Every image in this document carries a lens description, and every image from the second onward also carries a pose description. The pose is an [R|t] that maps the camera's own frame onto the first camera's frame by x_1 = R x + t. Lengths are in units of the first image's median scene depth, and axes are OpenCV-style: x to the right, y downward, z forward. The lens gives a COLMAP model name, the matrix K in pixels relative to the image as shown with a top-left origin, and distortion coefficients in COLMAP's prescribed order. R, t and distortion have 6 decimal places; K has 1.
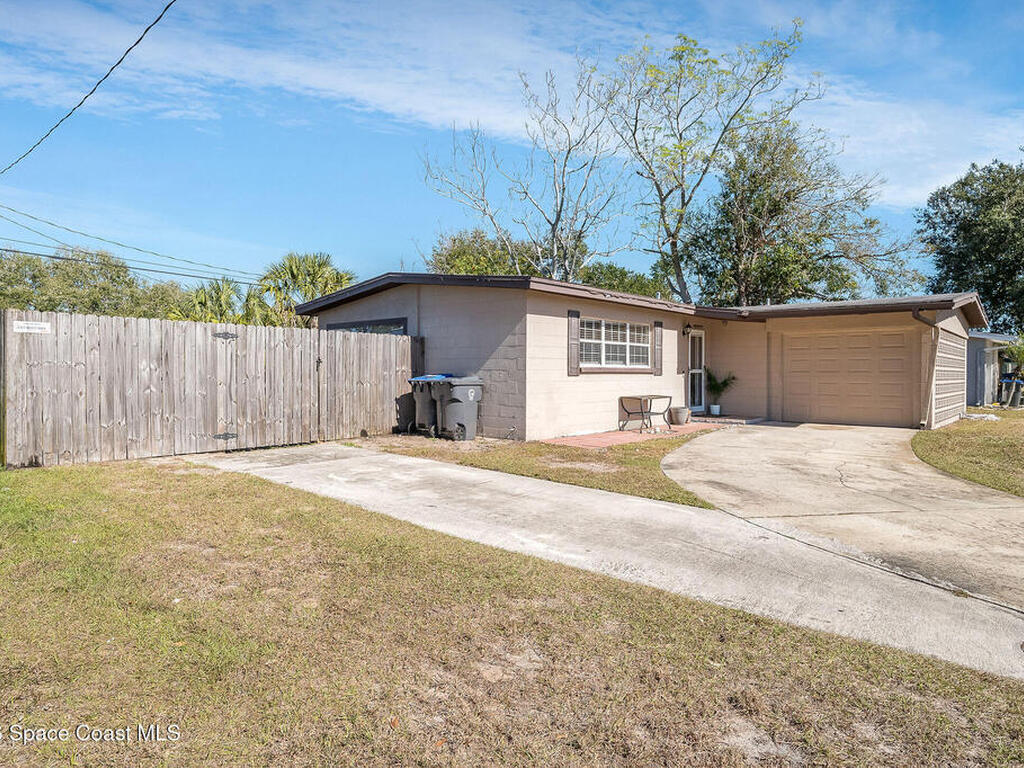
lens RADIAL K [[594.8, 0, 516.4], [0, 594.8, 380.6], [0, 0, 1]] dist [-0.002459, -0.000280]
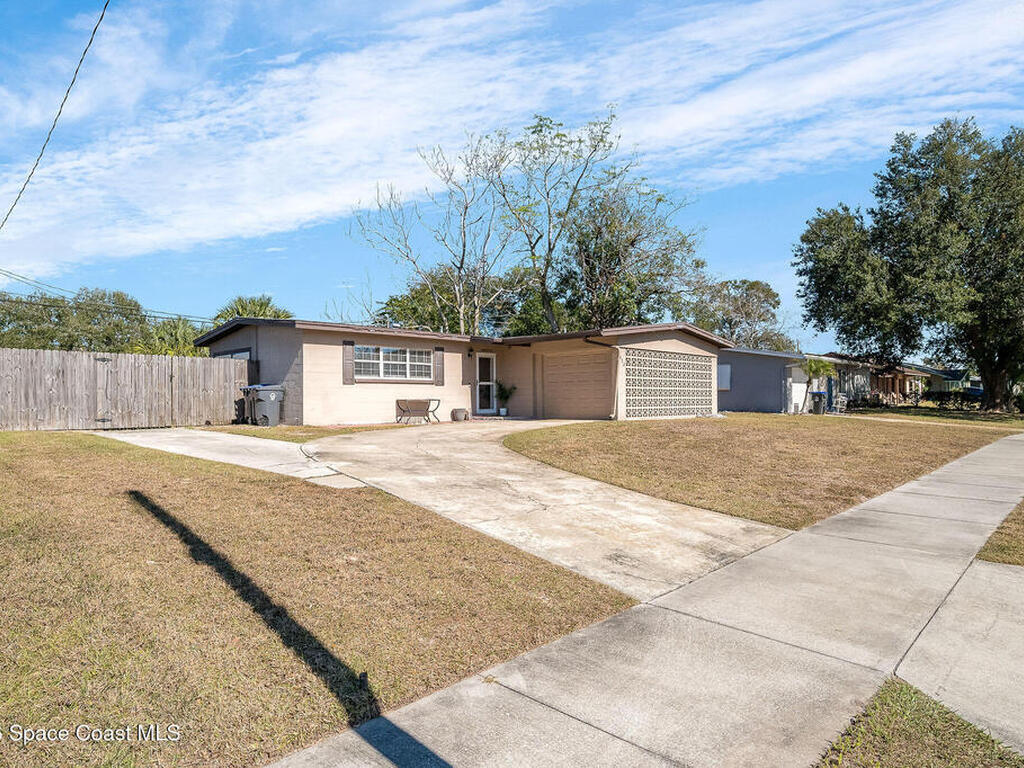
lens RADIAL K [[596.6, 0, 504.7], [0, 596.6, 383.8], [0, 0, 1]] dist [0.004470, 0.001596]
pose [[0.998467, -0.012816, -0.053844, 0.512619], [0.010579, 0.999077, -0.041631, 0.052179], [0.054328, 0.040997, 0.997681, -0.433328]]
